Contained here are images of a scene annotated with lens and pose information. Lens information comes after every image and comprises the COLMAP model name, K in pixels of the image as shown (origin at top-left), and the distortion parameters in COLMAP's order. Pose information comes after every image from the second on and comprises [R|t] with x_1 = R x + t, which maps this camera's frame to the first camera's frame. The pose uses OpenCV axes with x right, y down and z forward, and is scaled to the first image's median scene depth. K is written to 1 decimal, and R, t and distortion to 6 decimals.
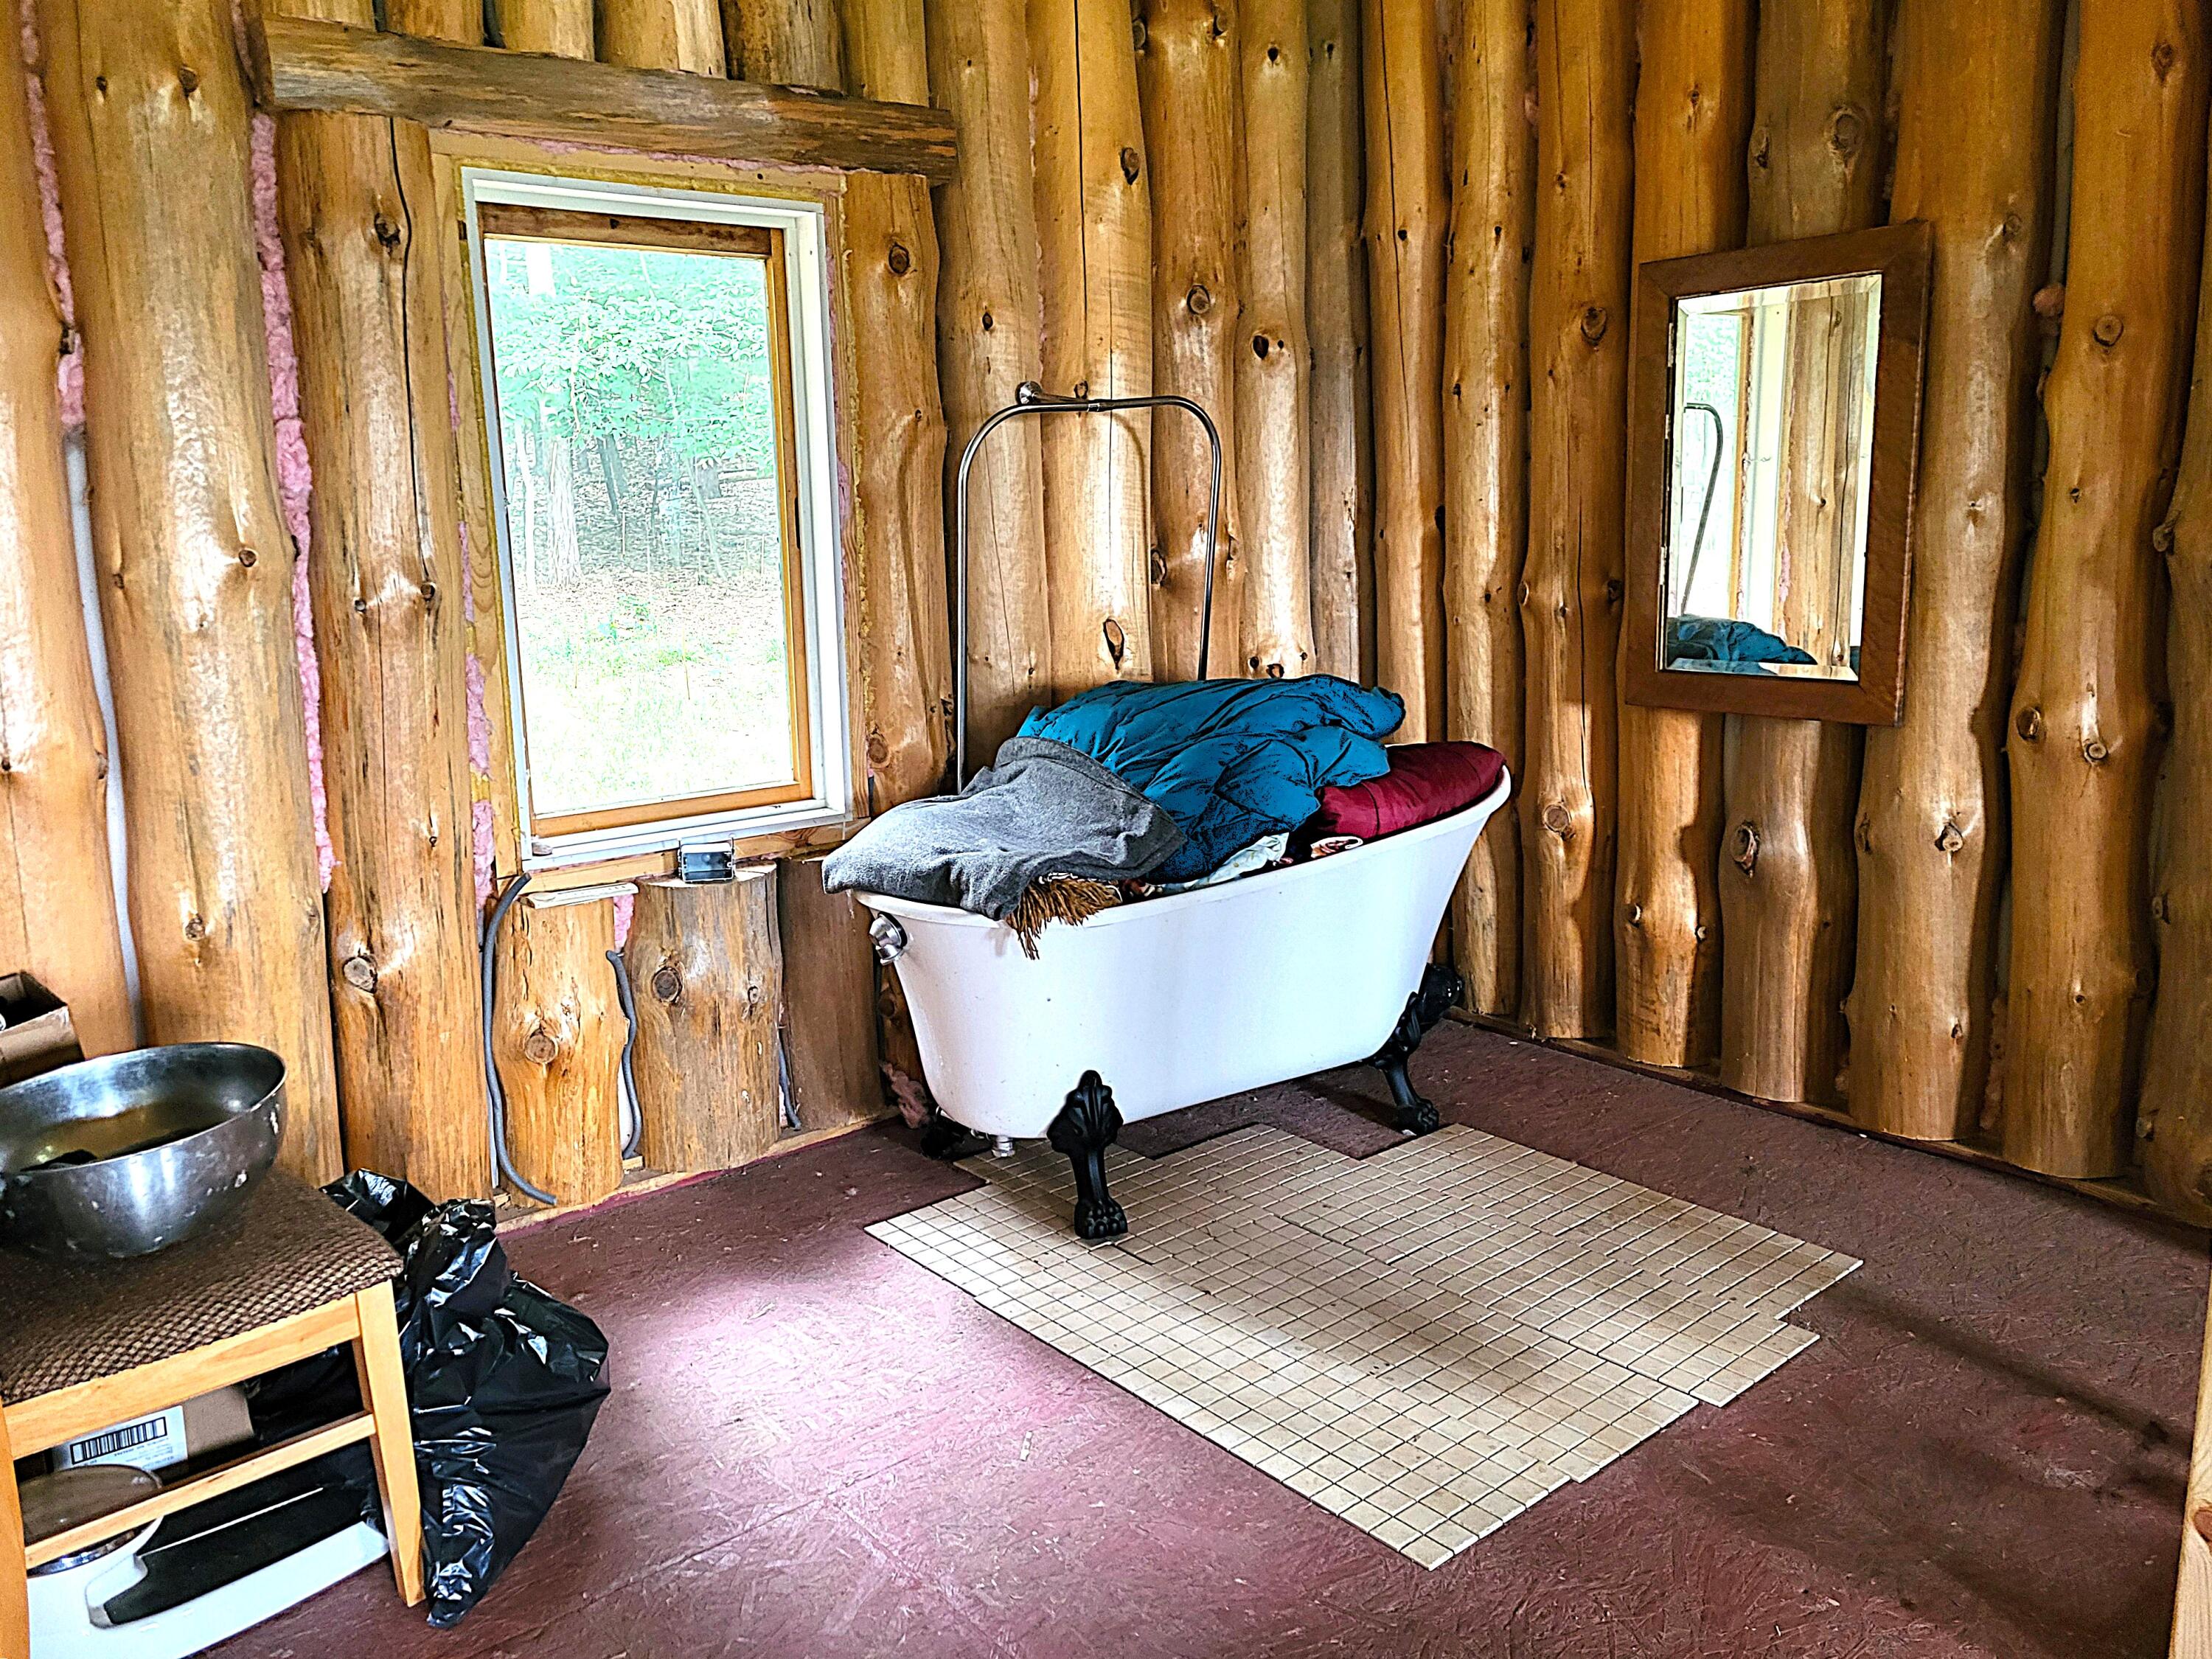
lens RADIAL K [[1684.1, 0, 1109.6], [0, 1684.1, 820.3], [0, 0, 1]] dist [0.048743, -0.021203]
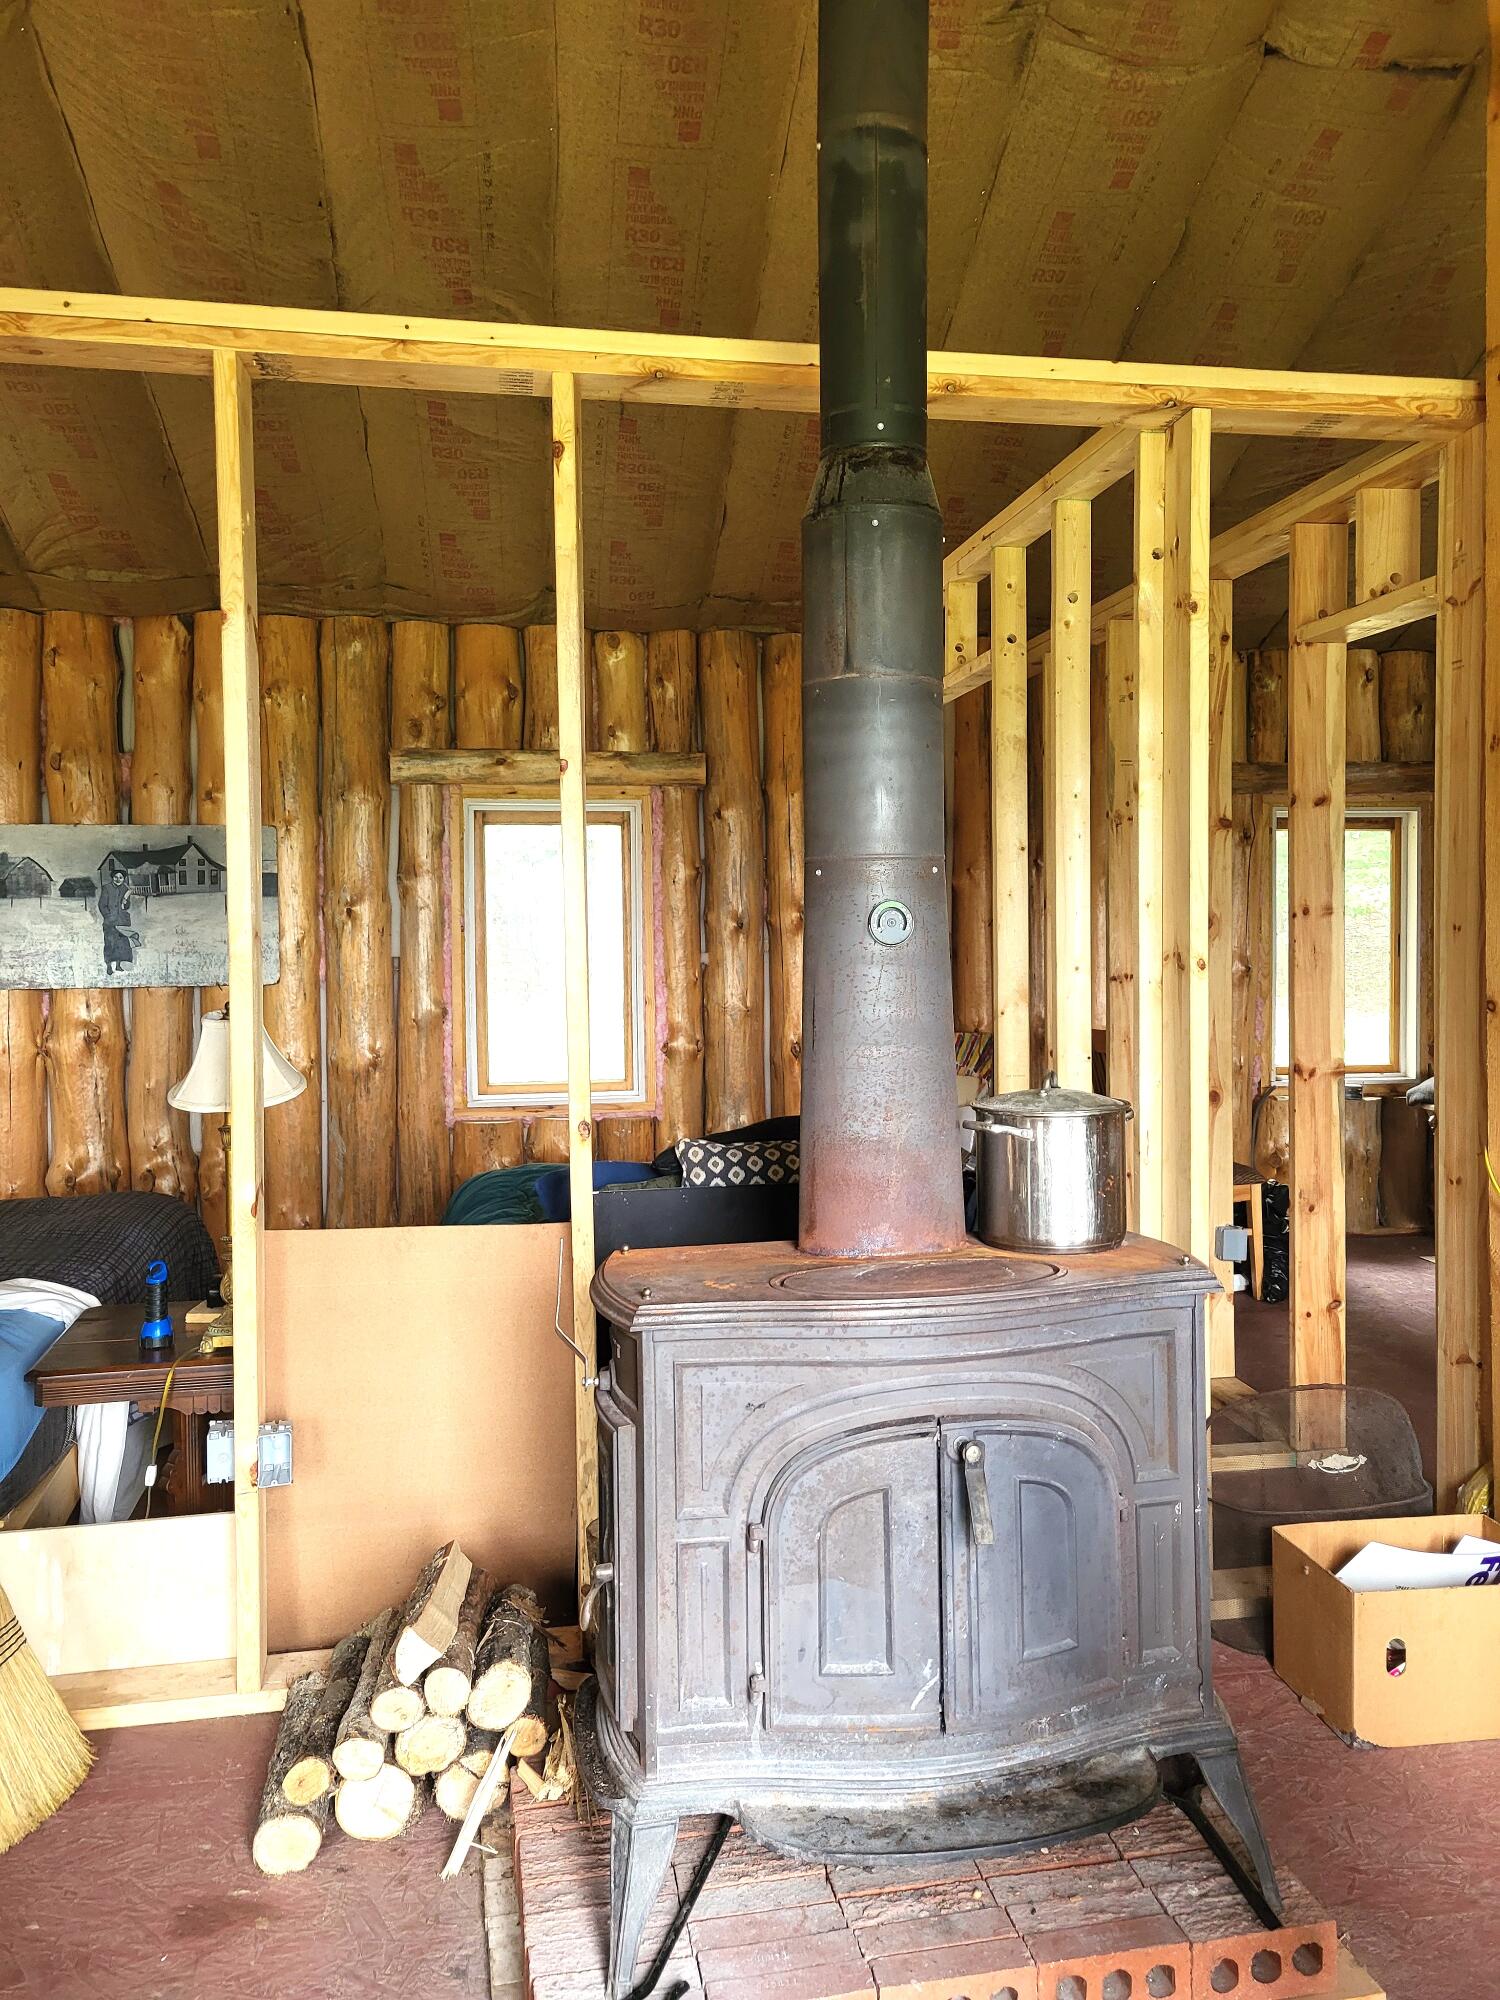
lens RADIAL K [[1522.7, 0, 764.8], [0, 1522.7, 996.9], [0, 0, 1]] dist [0.048743, -0.021203]
pose [[0.860844, 0.024928, -0.508258, 0.131225], [-0.104617, 0.986133, -0.128826, 0.253816], [0.497999, 0.164071, 0.851515, -1.193687]]
